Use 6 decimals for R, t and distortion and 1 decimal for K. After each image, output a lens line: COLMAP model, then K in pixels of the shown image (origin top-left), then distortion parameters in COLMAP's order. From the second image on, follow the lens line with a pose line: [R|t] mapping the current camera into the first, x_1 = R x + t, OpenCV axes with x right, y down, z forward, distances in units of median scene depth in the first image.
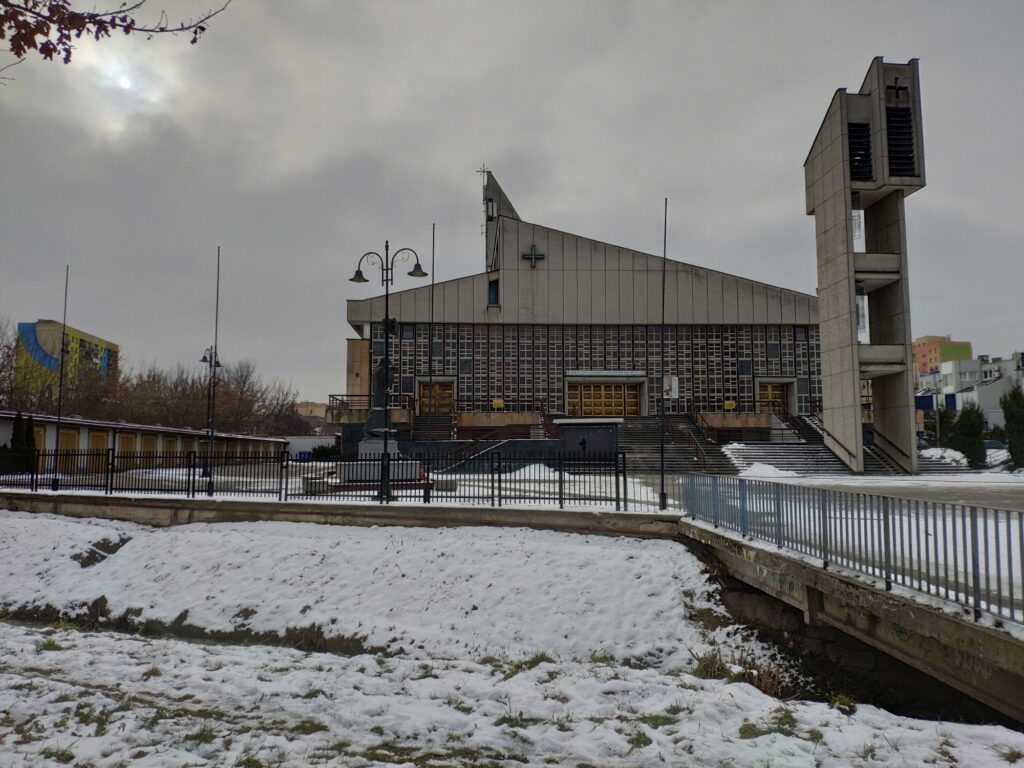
lens RADIAL K [[791.3, 0, 512.0], [0, 791.3, 384.0], [0, 0, 1]] dist [0.166841, -0.300193]
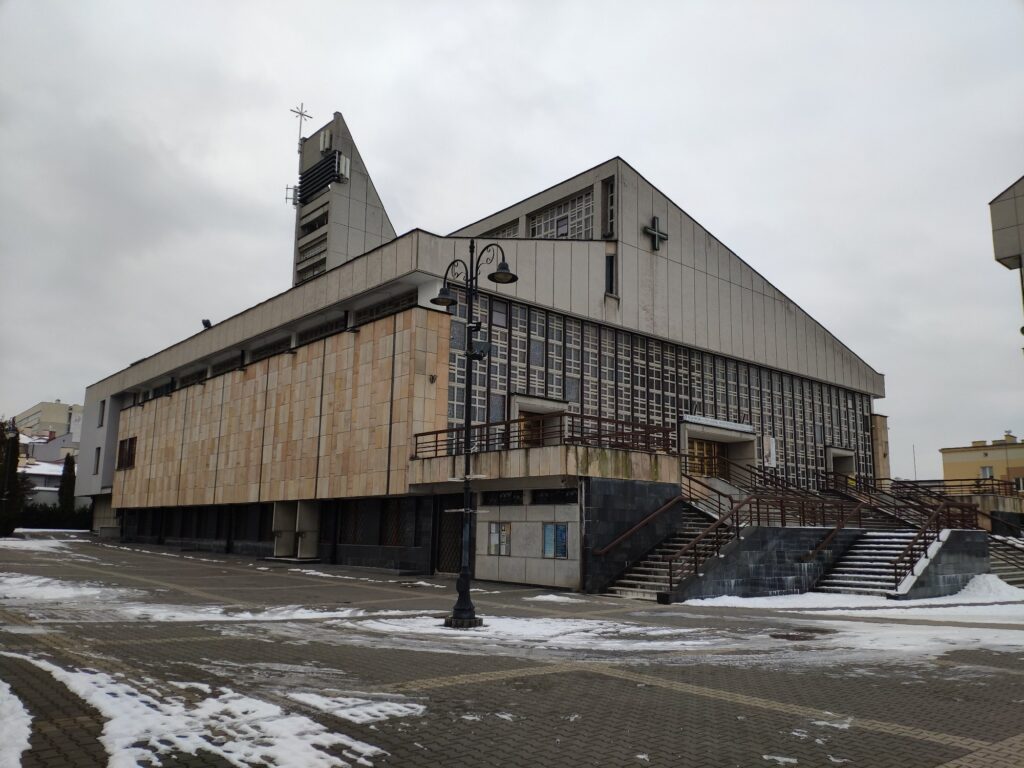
lens RADIAL K [[791.3, 0, 512.0], [0, 791.3, 384.0], [0, 0, 1]] dist [0.166841, -0.300193]
pose [[0.772480, 0.126656, 0.622280, -0.453923], [-0.072202, 0.991072, -0.112088, 0.042557], [-0.630921, 0.041656, 0.774728, 0.573472]]
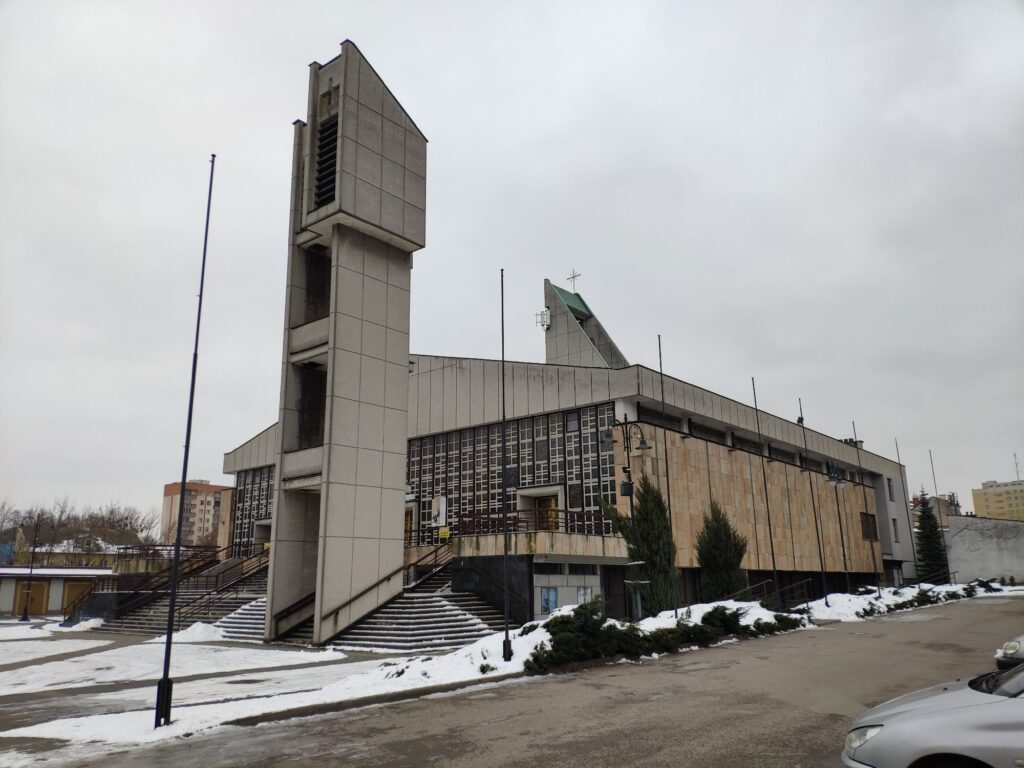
lens RADIAL K [[791.3, 0, 512.0], [0, 791.3, 384.0], [0, 0, 1]] dist [0.166841, -0.300193]
pose [[0.732085, -0.177138, -0.657779, 0.795634], [0.061324, 0.978816, -0.195341, 0.038524], [0.678448, 0.102668, 0.727439, 0.461591]]
